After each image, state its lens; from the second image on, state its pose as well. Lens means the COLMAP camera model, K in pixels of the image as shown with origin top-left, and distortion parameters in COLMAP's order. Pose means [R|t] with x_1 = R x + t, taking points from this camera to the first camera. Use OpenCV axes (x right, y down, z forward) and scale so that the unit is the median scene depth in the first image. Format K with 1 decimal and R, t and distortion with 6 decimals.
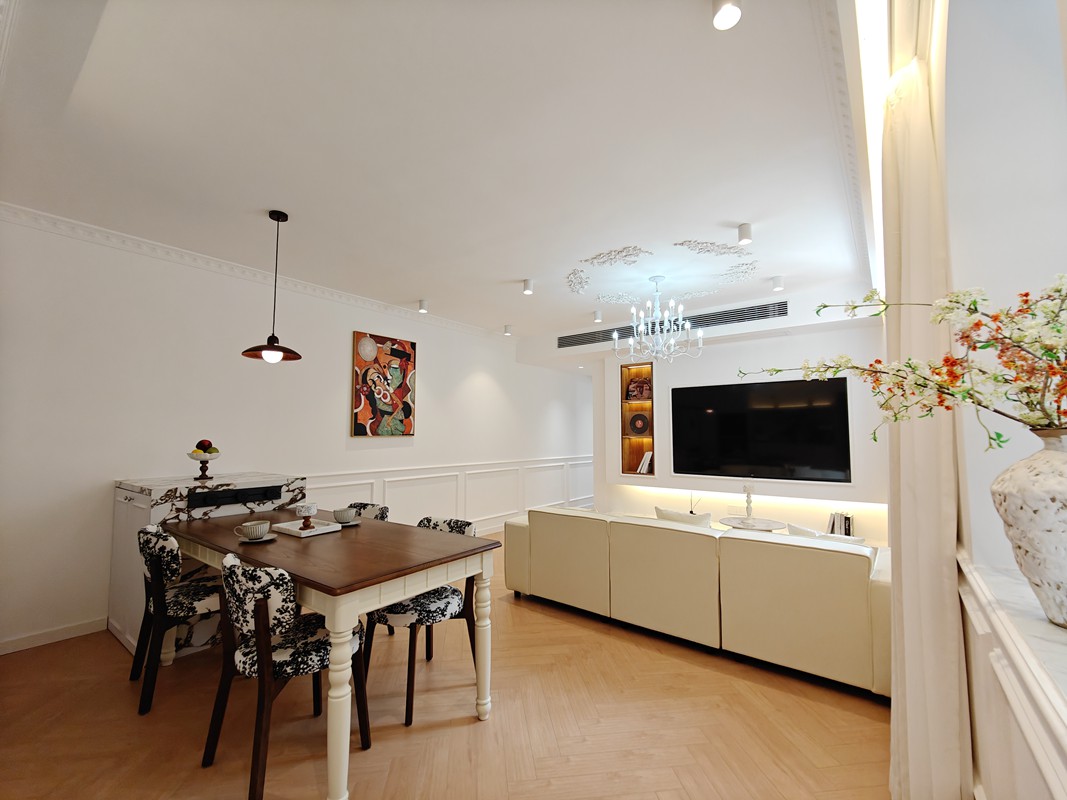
lens RADIAL K [[467.7, 0, 536.1], [0, 467.7, 400.2], [0, 0, 1]] dist [0.009316, -0.006297]
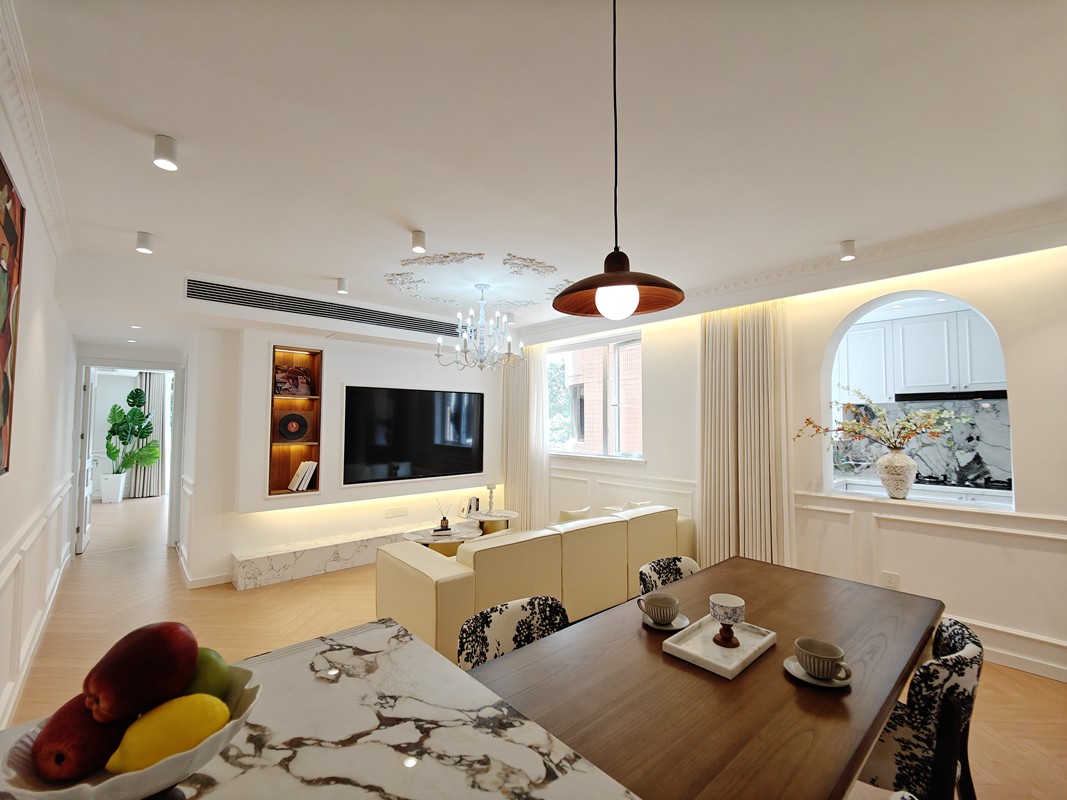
lens RADIAL K [[467.7, 0, 536.1], [0, 467.7, 400.2], [0, 0, 1]] dist [0.009316, -0.006297]
pose [[0.161921, 0.049339, 0.985569, -0.512066], [-0.067332, 0.996974, -0.038848, 0.010609], [-0.984504, -0.060070, 0.164753, 0.518741]]
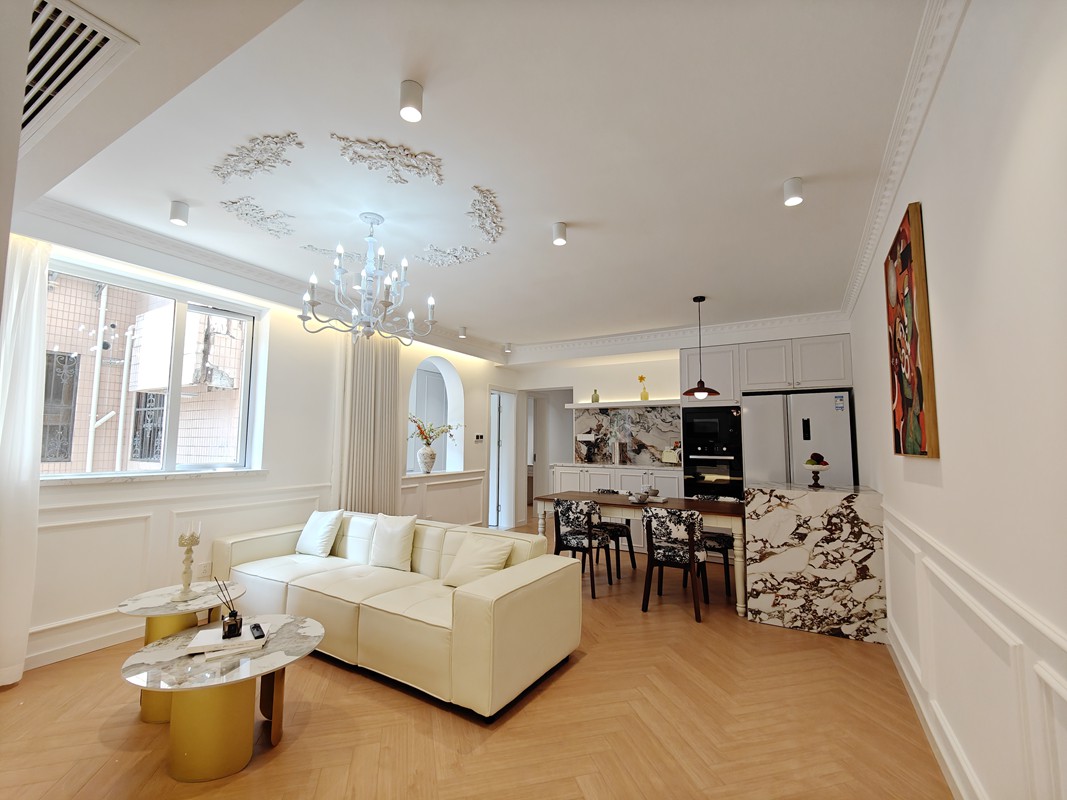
lens RADIAL K [[467.7, 0, 536.1], [0, 467.7, 400.2], [0, 0, 1]] dist [0.009316, -0.006297]
pose [[-0.988502, -0.017057, -0.150240, 0.123920], [0.005923, 0.988486, -0.151195, 0.085312], [0.151089, -0.150346, -0.977020, 1.280993]]
